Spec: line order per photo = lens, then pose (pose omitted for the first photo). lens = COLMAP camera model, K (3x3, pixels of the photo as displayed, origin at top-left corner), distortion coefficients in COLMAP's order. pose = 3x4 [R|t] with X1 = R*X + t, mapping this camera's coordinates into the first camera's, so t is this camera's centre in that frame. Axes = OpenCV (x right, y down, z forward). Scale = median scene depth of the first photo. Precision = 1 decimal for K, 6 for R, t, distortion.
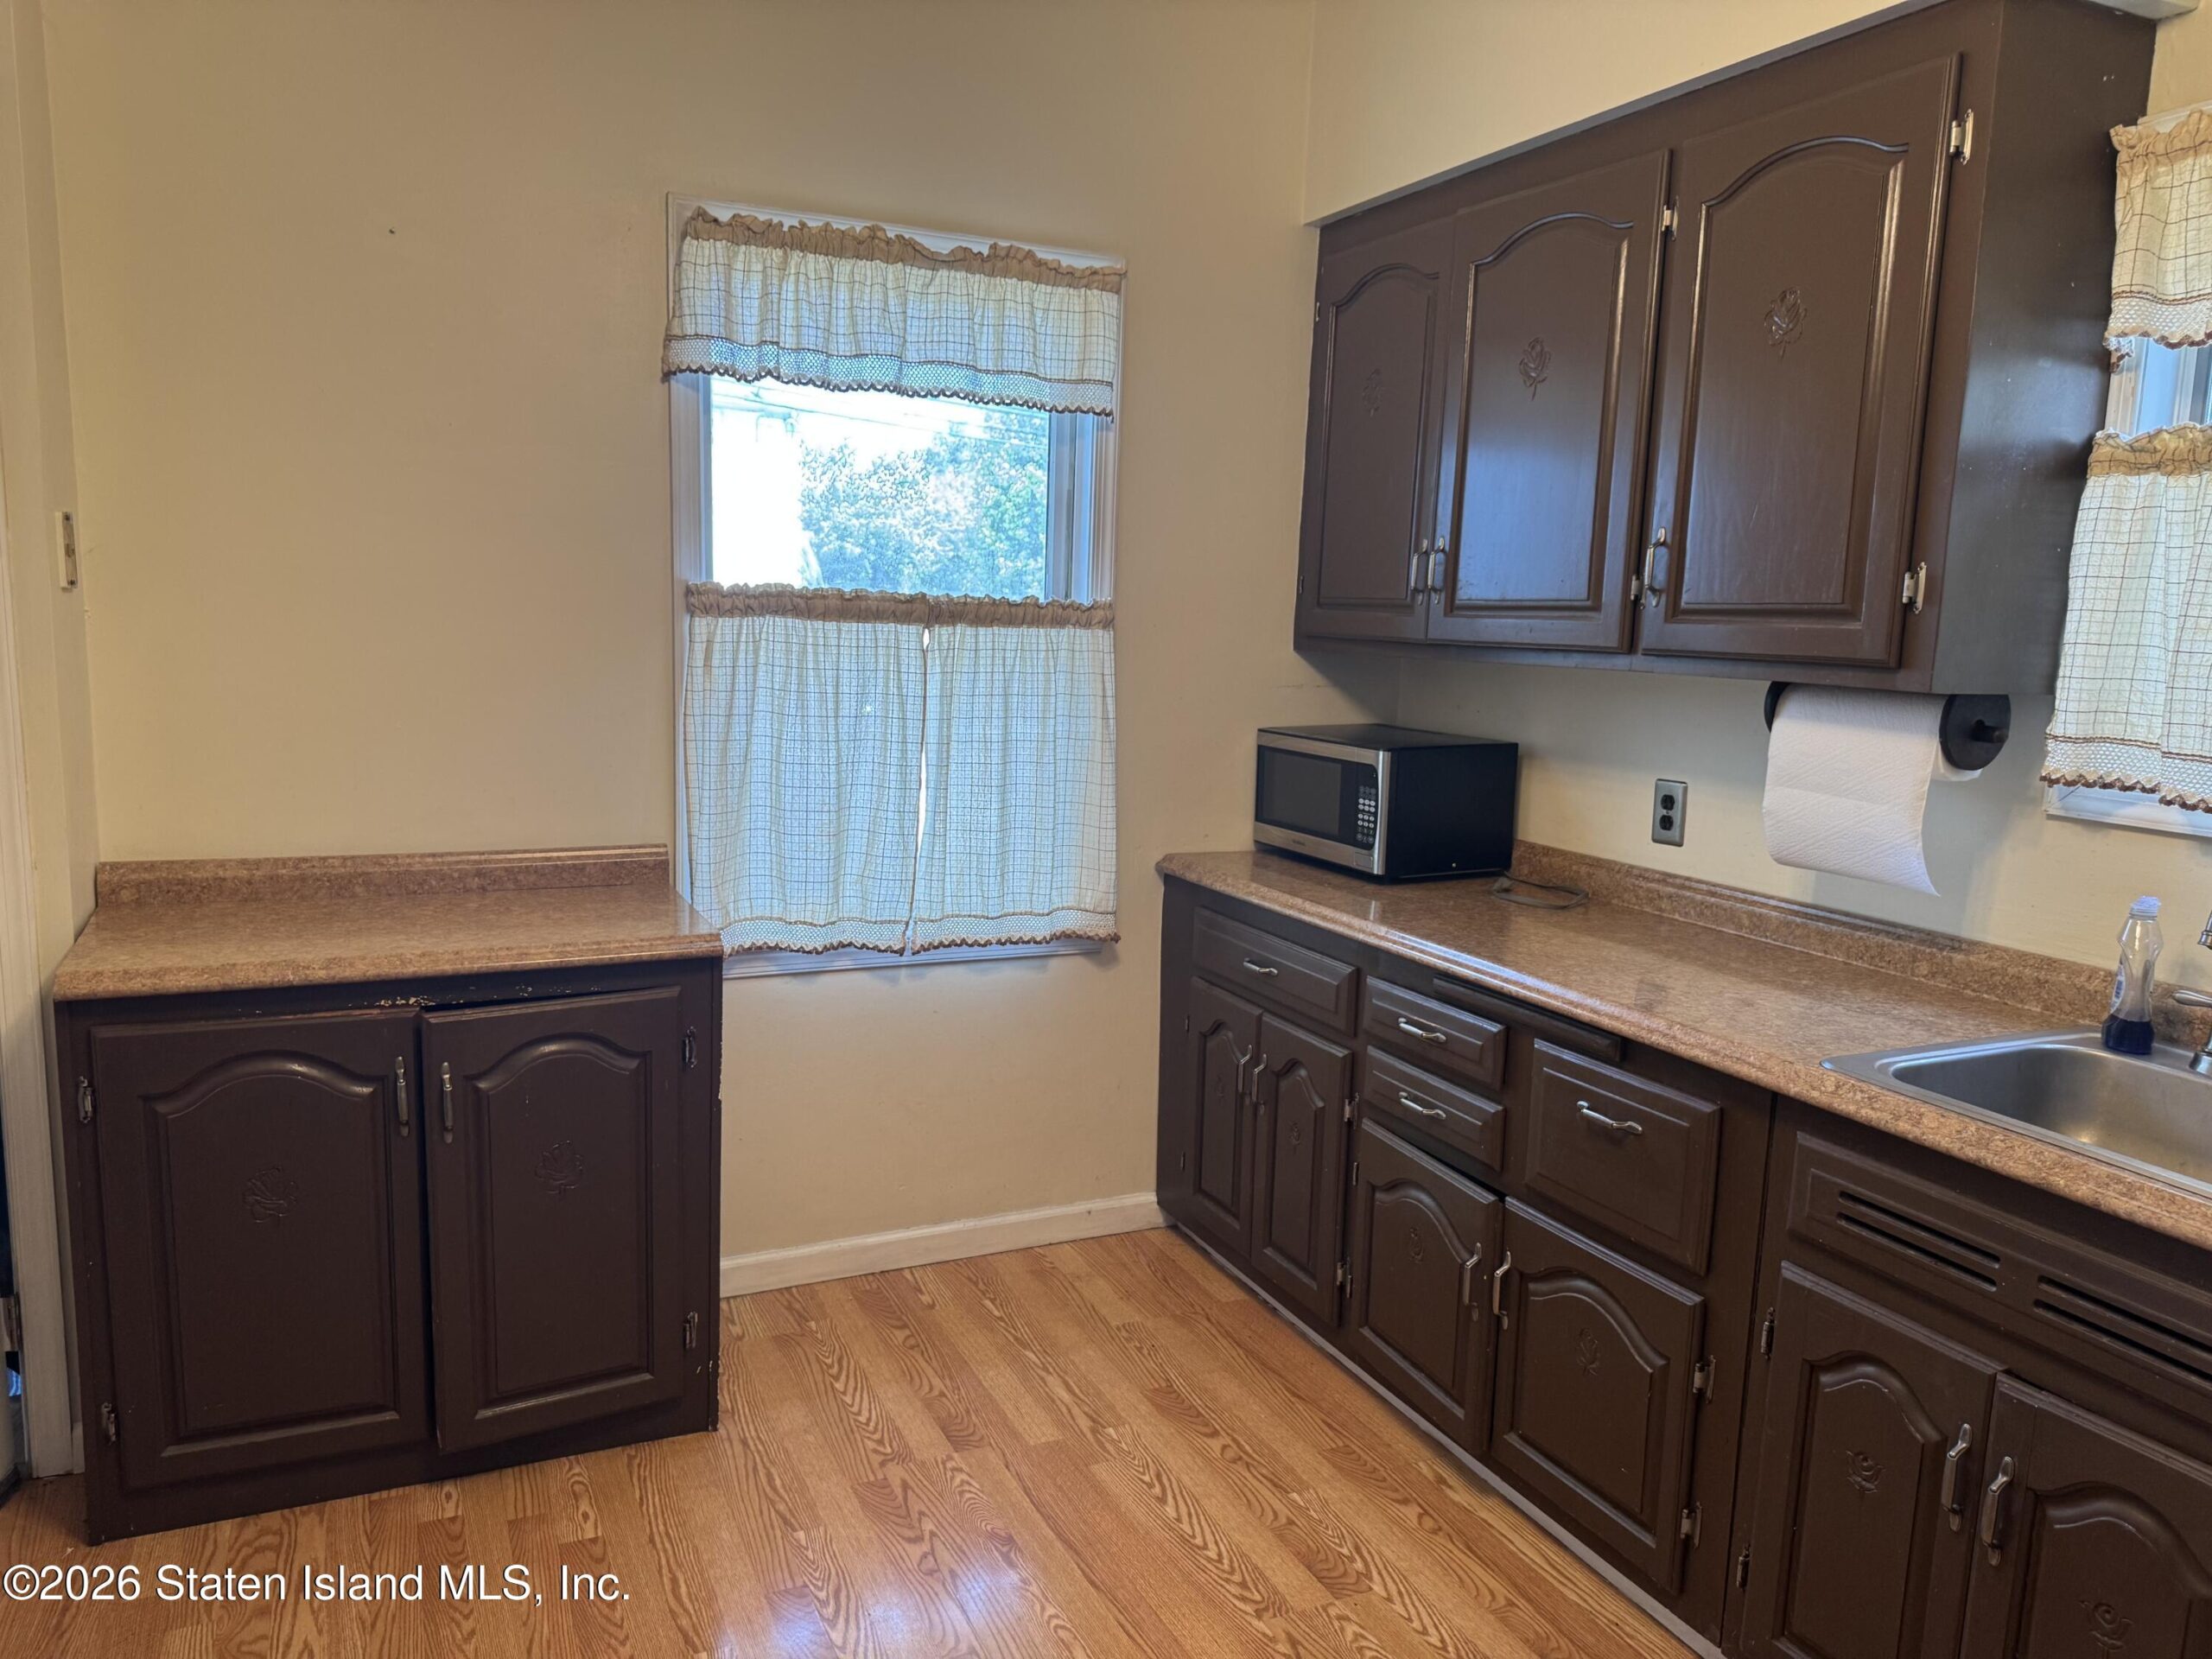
lens RADIAL K [[1578.2, 0, 1106.0], [0, 1578.2, 829.5], [0, 0, 1]] dist [0.048842, -0.050936]
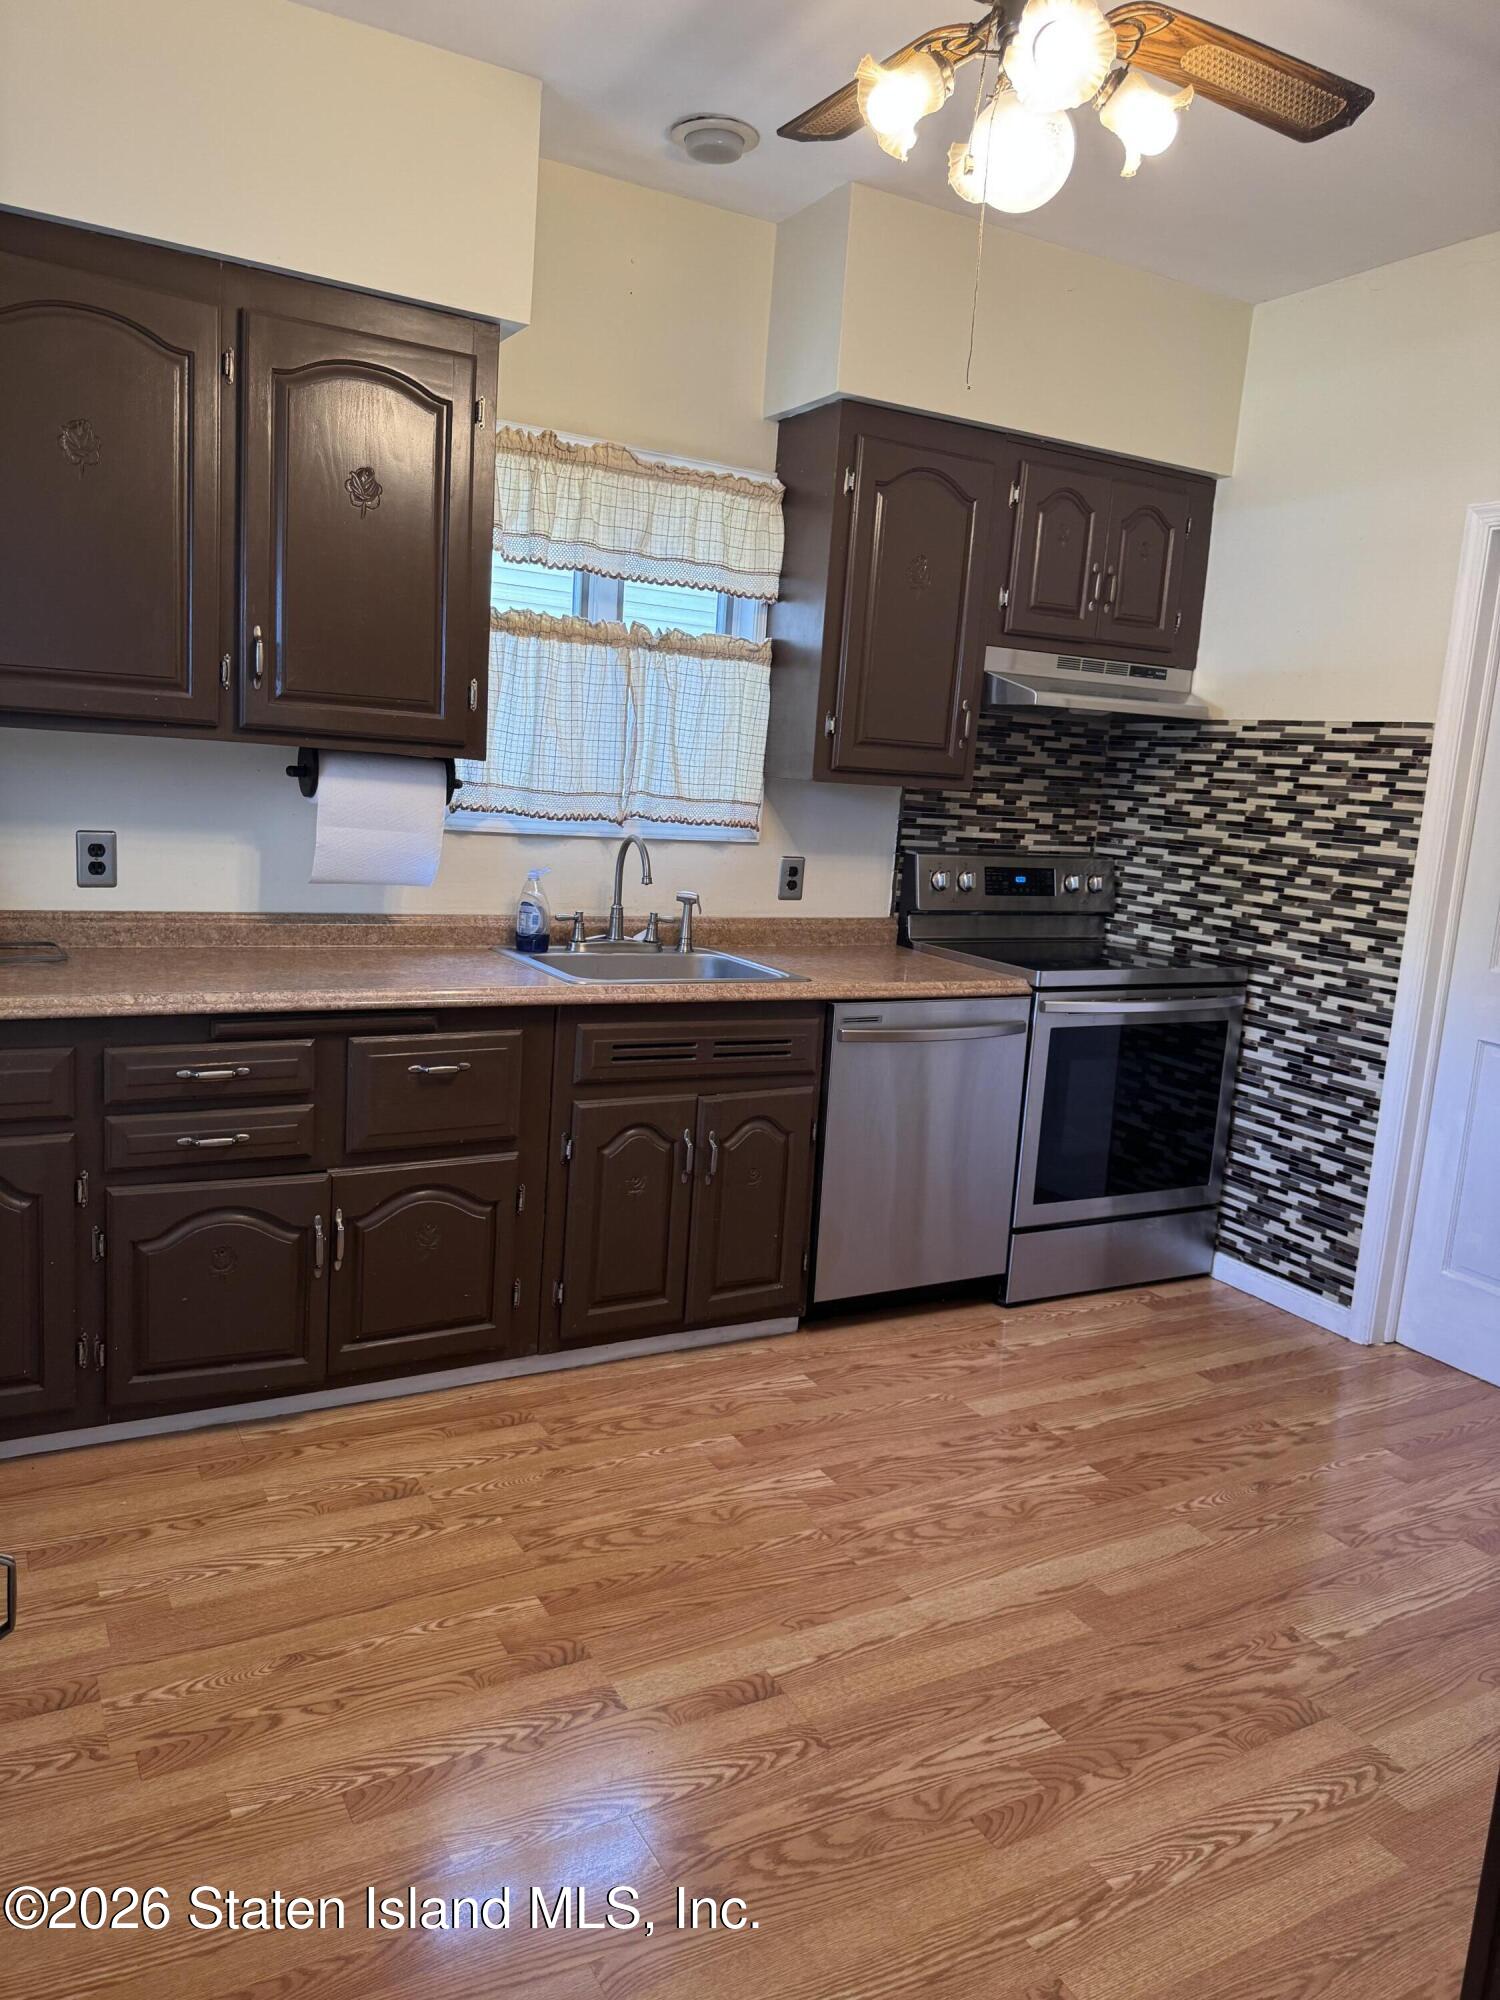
lens RADIAL K [[1426.9, 0, 773.8], [0, 1426.9, 989.6], [0, 0, 1]] dist [0.048842, -0.050936]
pose [[-0.103168, -0.190551, 0.976241, -0.872500], [0.064828, 0.978103, 0.197765, -0.110857], [-0.992549, 0.083691, -0.088556, 0.743925]]
